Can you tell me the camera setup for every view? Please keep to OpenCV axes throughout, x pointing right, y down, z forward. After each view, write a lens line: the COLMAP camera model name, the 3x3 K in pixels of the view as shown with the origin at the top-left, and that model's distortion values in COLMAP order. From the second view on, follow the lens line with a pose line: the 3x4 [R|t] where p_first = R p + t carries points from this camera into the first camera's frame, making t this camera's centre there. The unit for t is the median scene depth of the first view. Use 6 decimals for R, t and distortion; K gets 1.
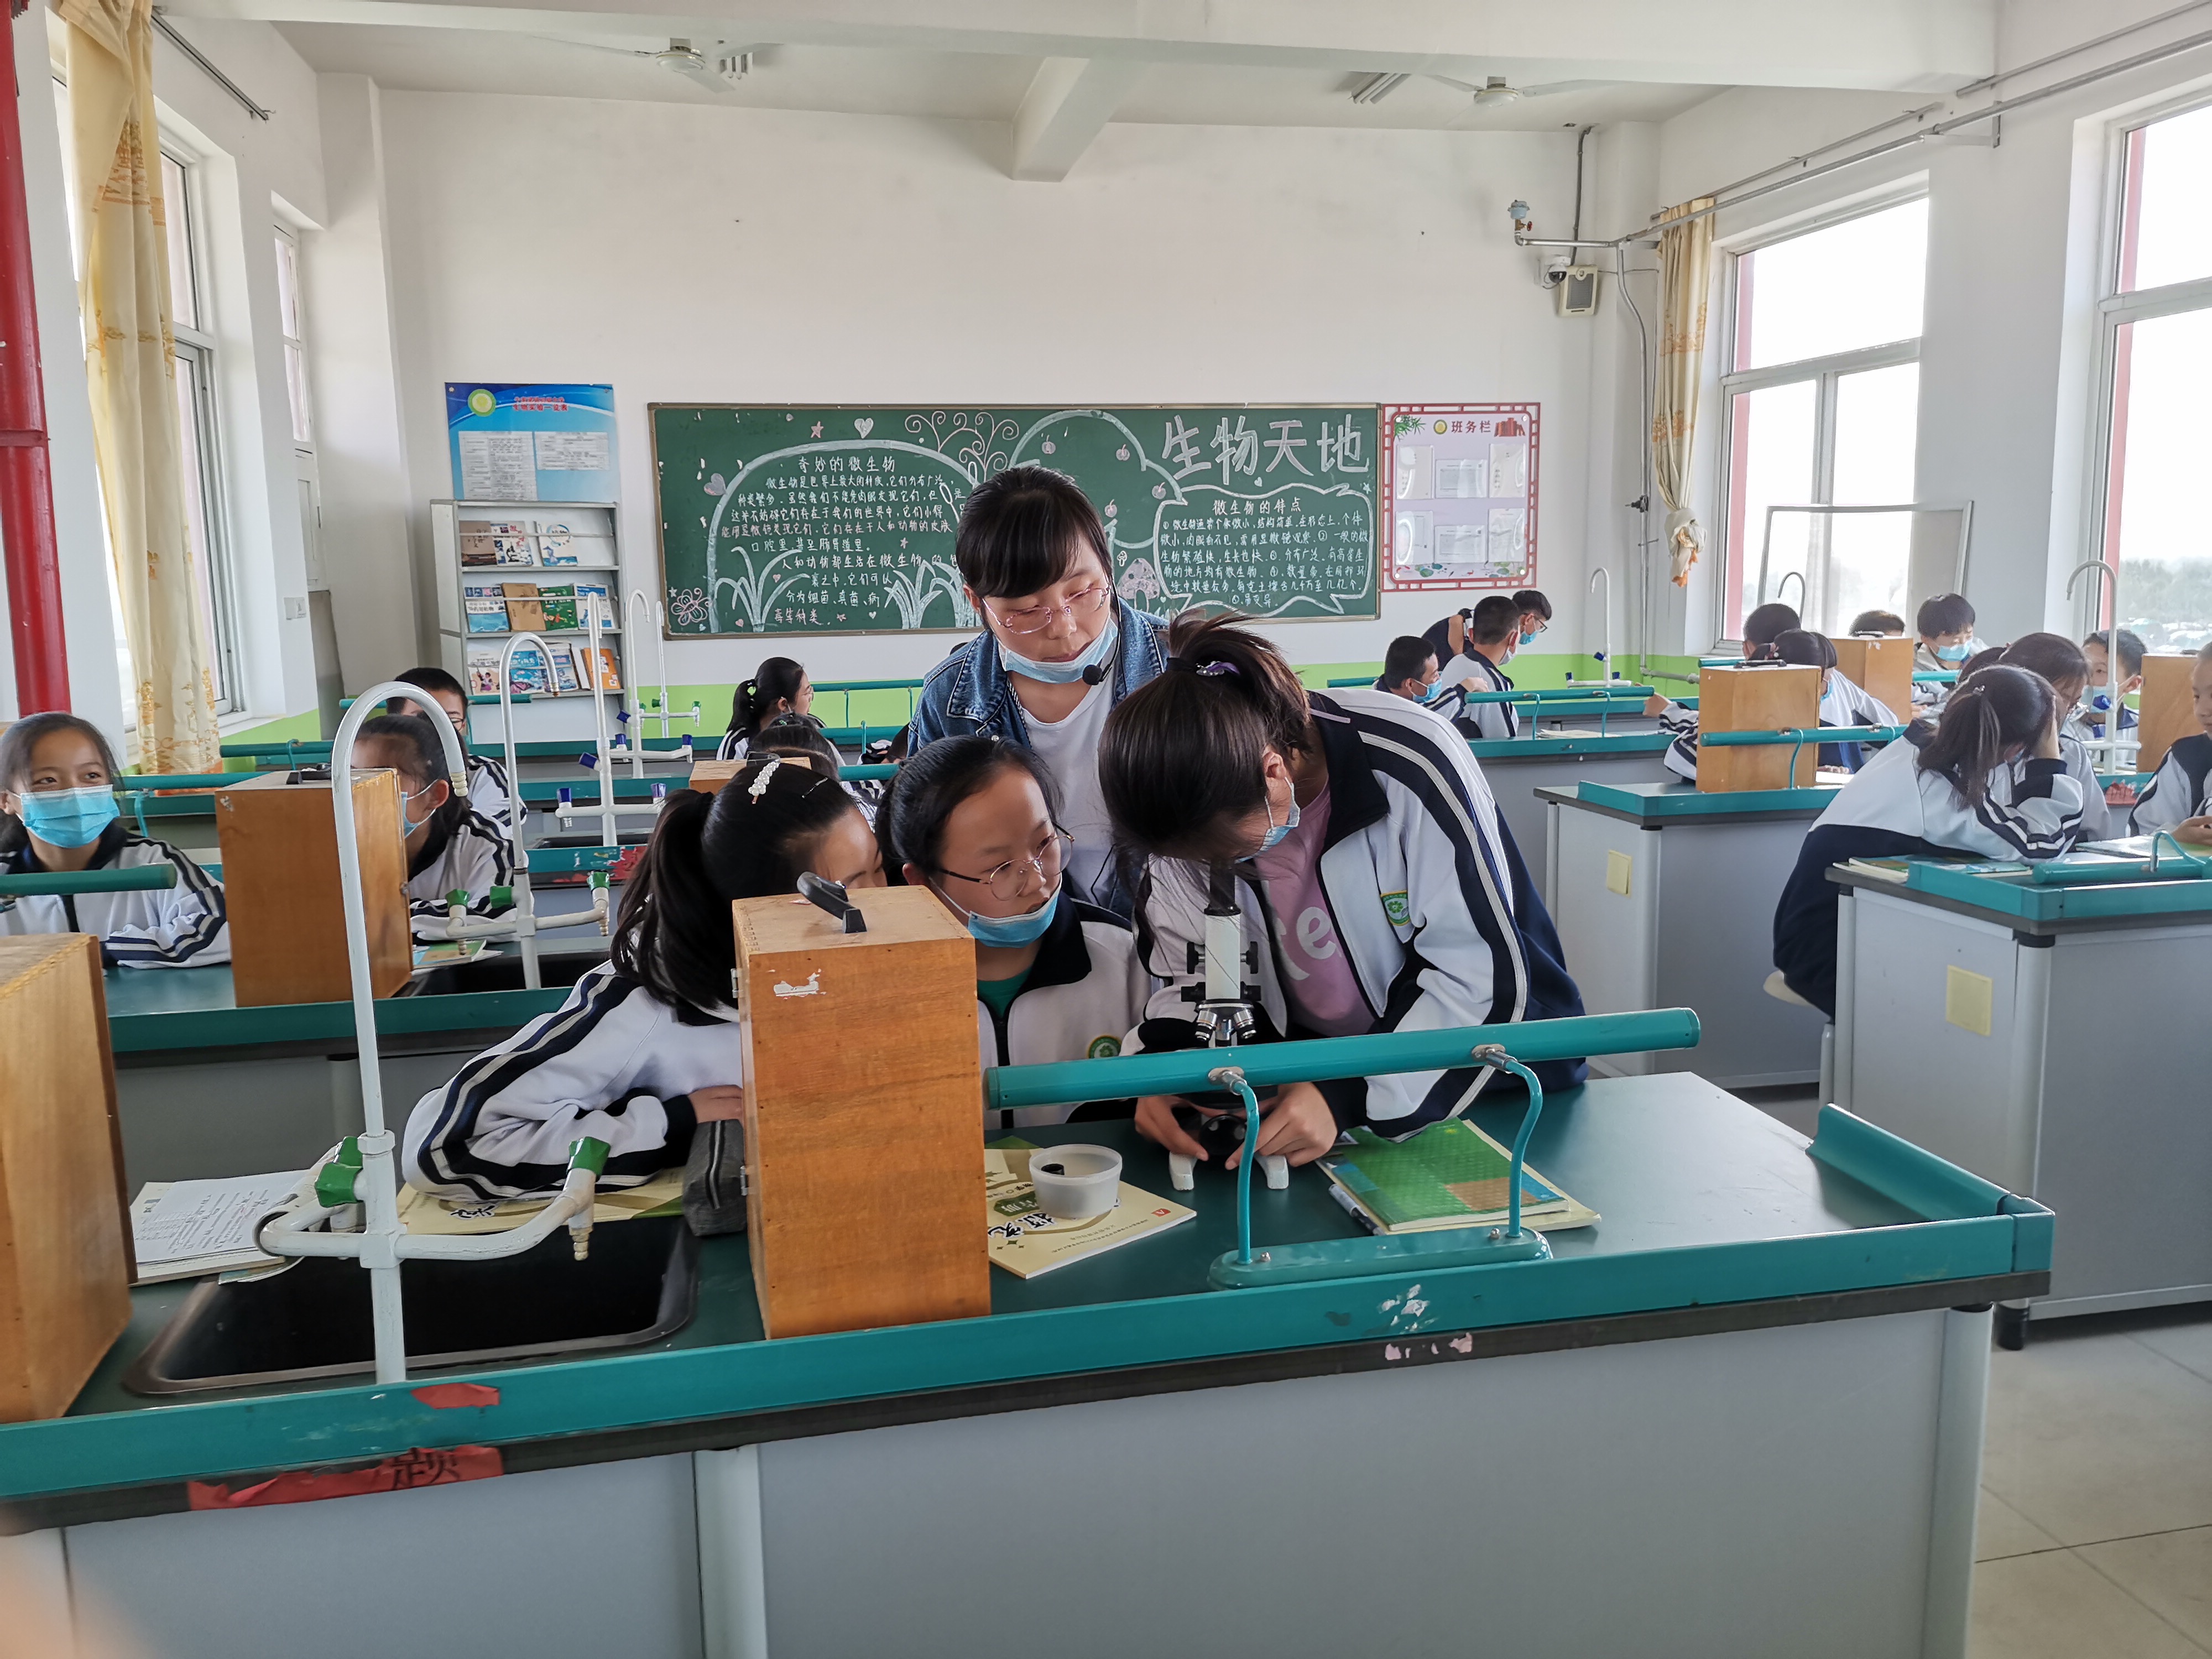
lens RADIAL K [[1670.8, 0, 1106.0], [0, 1670.8, 829.5], [0, 0, 1]] dist [0.097865, -0.111150]
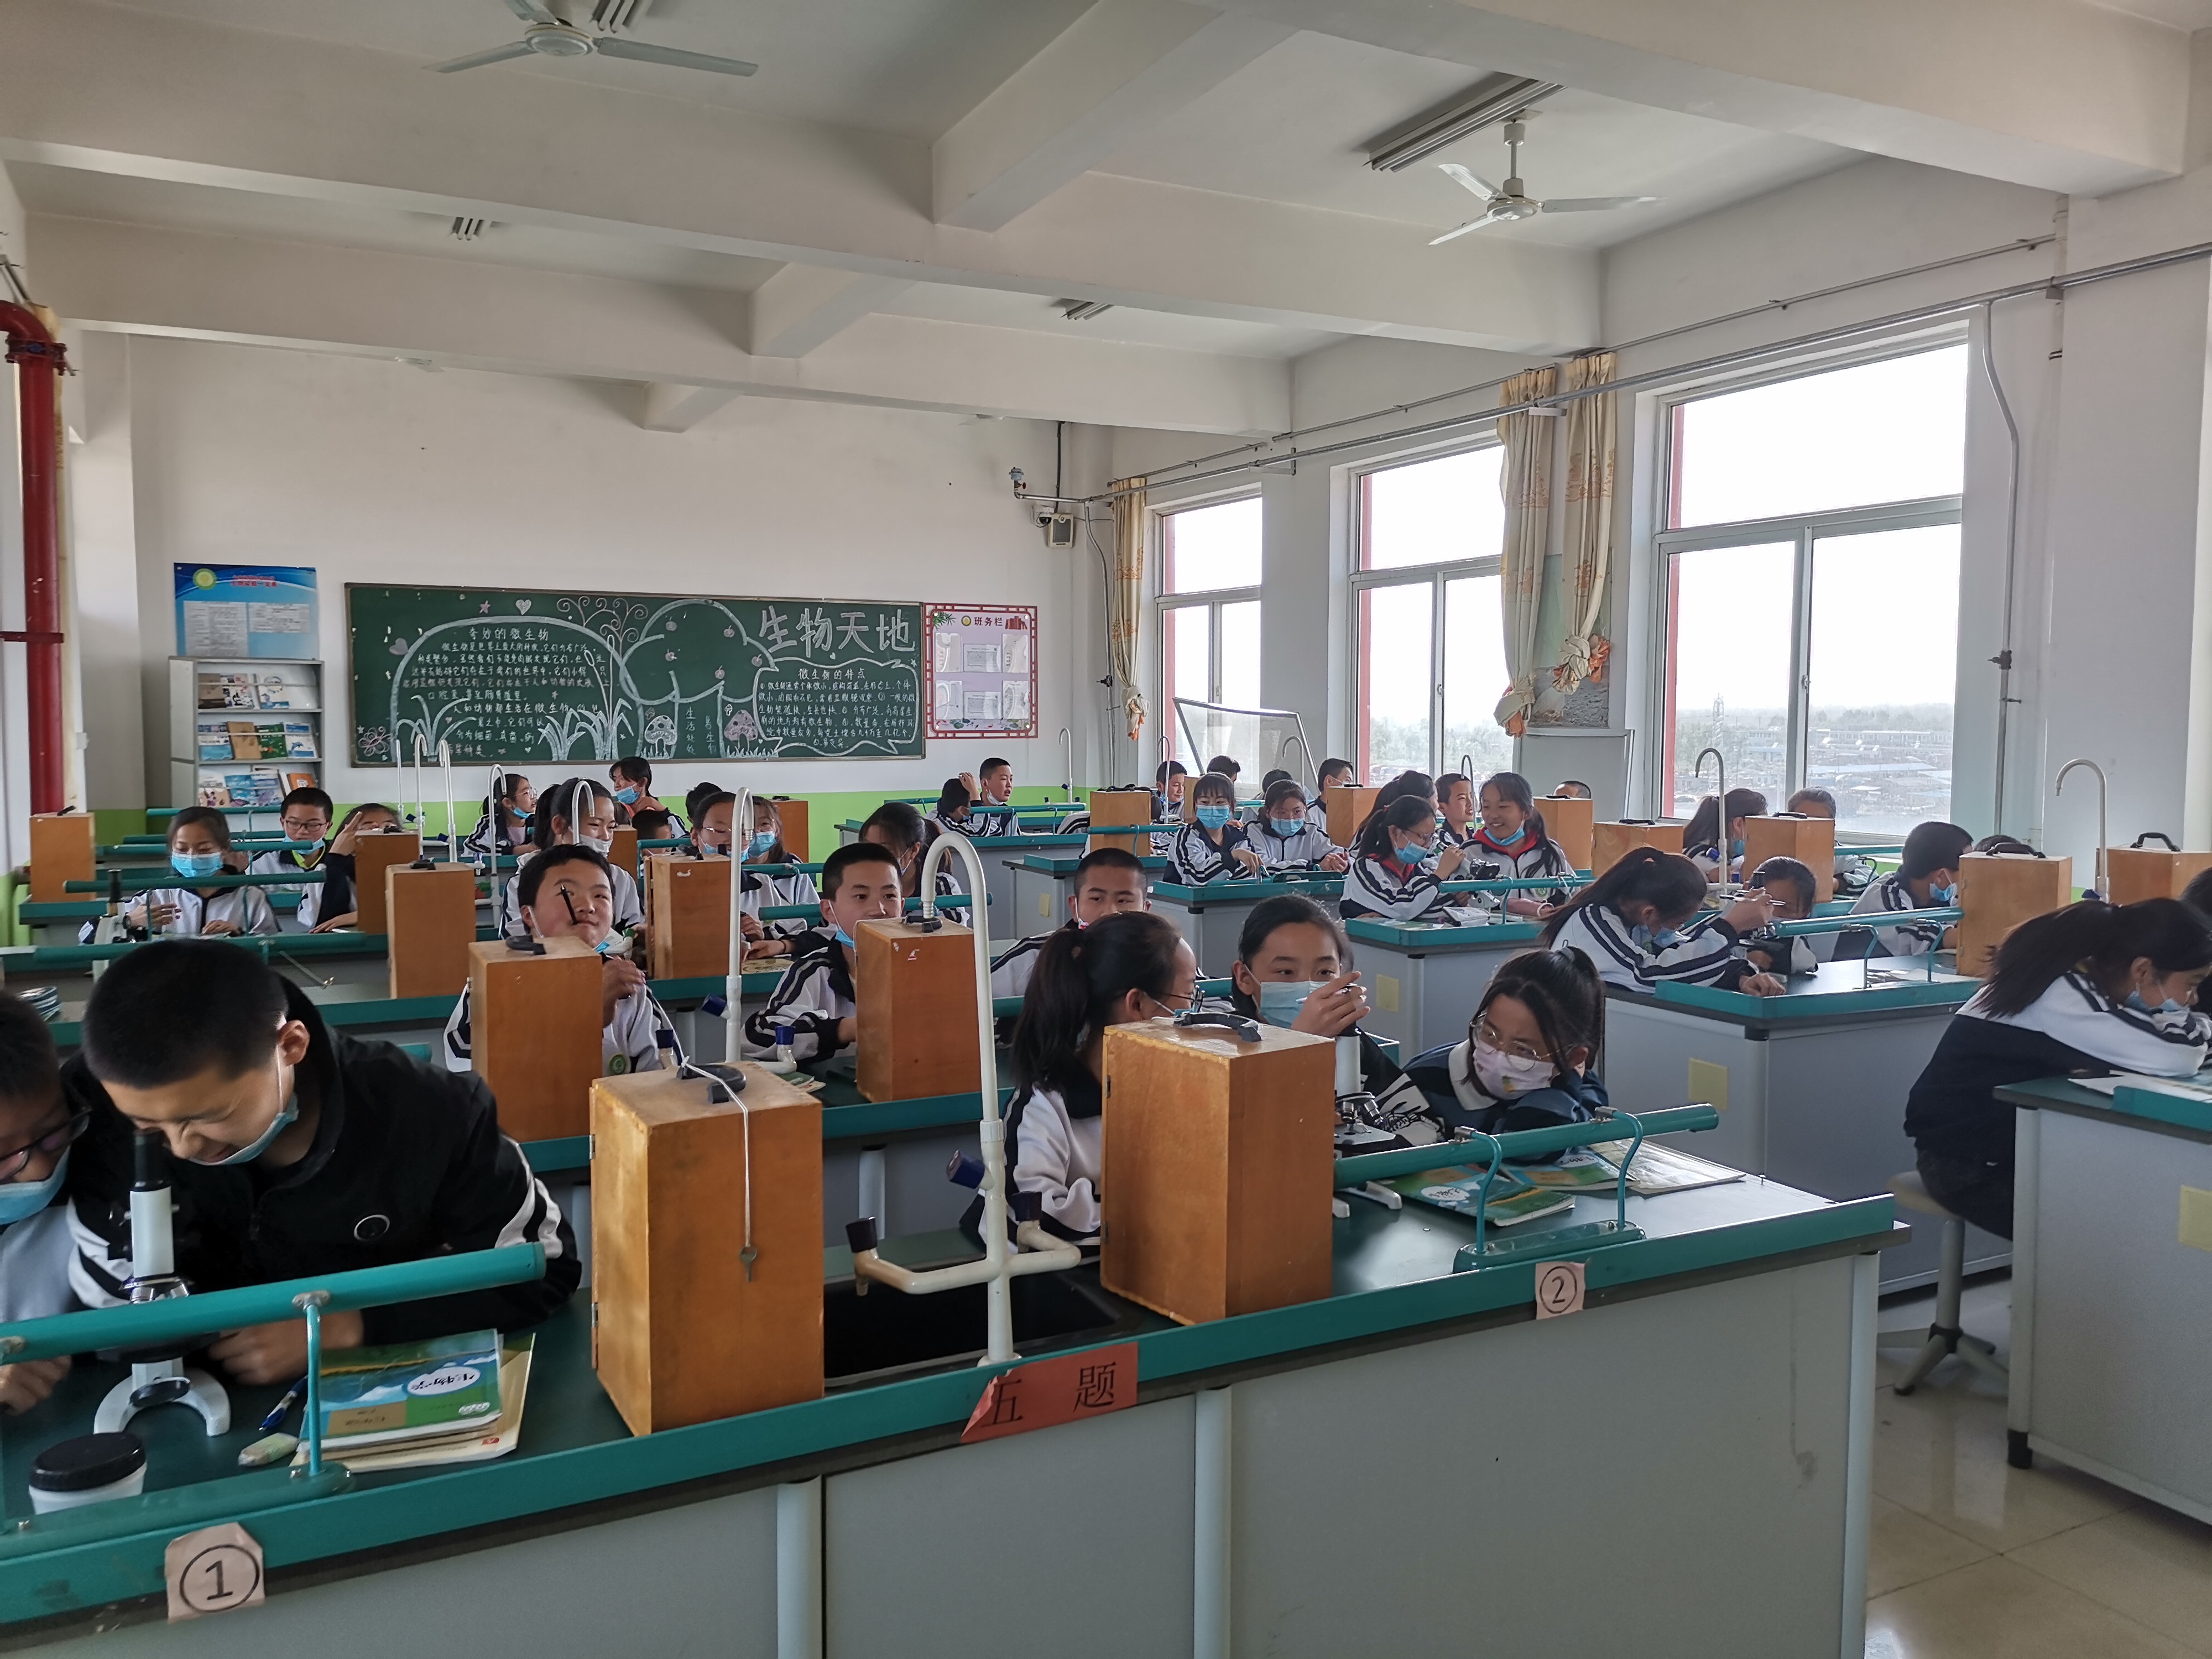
lens RADIAL K [[1690.6, 0, 1106.0], [0, 1690.6, 829.5], [0, 0, 1]] dist [0.089435, -0.046500]
pose [[0.968086, 0.002875, 0.250600, -0.038451], [0.017473, 0.996727, -0.078933, 0.043514], [-0.250007, 0.080792, 0.964867, -0.364259]]
